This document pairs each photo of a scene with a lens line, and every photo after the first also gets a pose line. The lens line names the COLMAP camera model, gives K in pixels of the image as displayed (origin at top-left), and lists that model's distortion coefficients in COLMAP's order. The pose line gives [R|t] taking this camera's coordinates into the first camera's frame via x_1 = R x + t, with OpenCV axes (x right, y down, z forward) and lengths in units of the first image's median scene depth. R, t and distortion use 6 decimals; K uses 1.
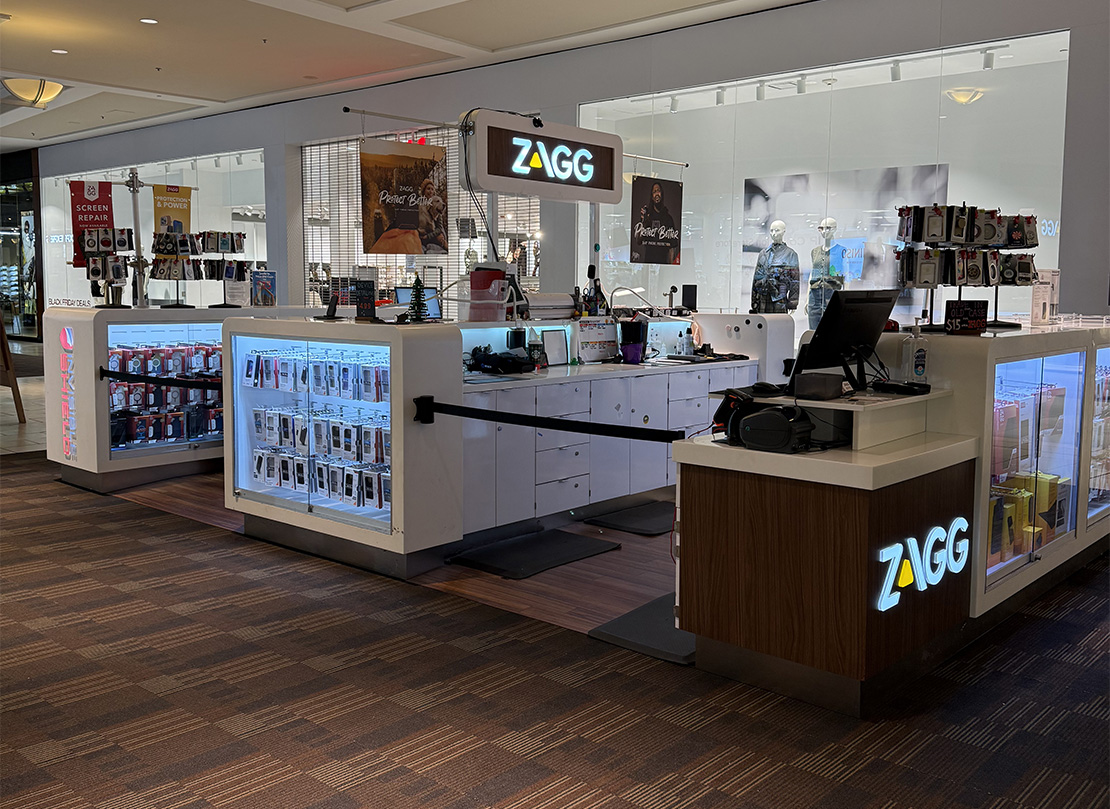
lens RADIAL K [[1020.7, 0, 571.3], [0, 1020.7, 370.5], [0, 0, 1]] dist [0.056001, -0.009377]
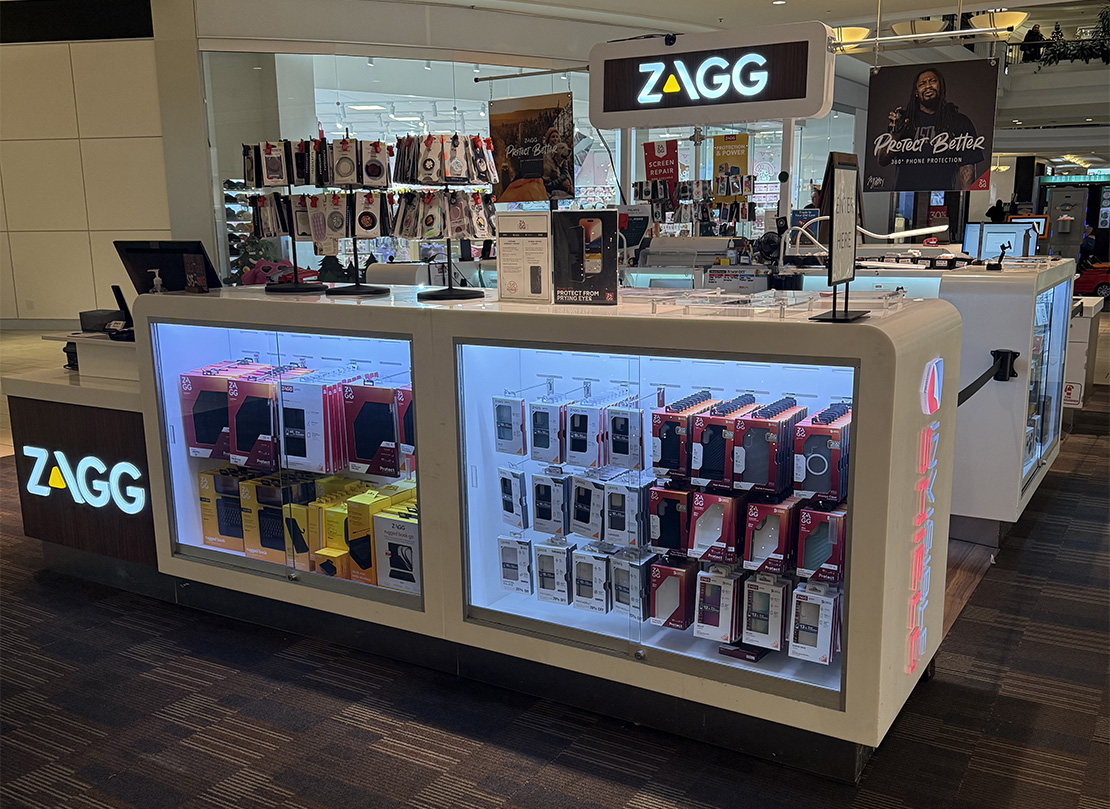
lens RADIAL K [[1038.6, 0, 557.8], [0, 1038.6, 438.2], [0, 0, 1]] dist [0.170666, -0.368646]
pose [[0.175066, 0.193343, -0.965386, 0.890973], [-0.068218, 0.980554, 0.184010, -0.065059], [0.982191, 0.033642, 0.184851, 0.741135]]
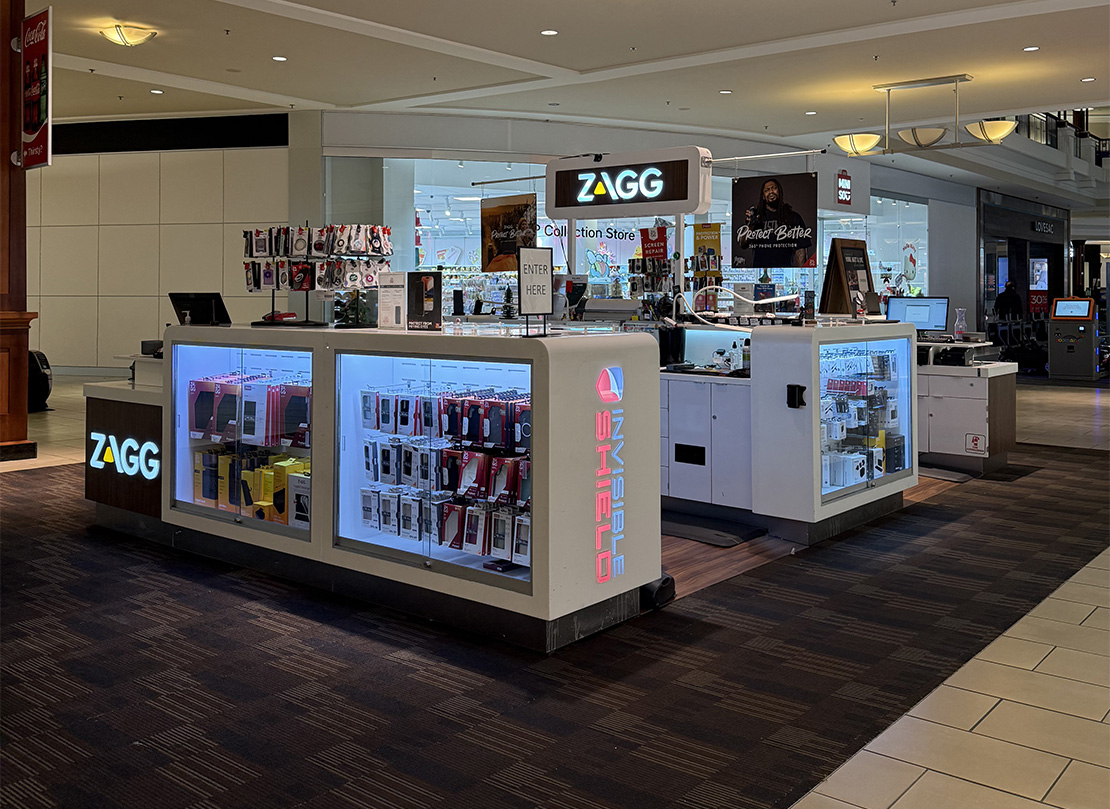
lens RADIAL K [[1032.7, 0, 550.8], [0, 1032.7, 265.9], [0, 0, 1]] dist [0.171299, -0.379282]
pose [[0.031927, -0.035956, -0.998843, 1.166637], [-0.086380, 0.995514, -0.038597, -0.062949], [0.995751, 0.087513, 0.028678, 0.913047]]
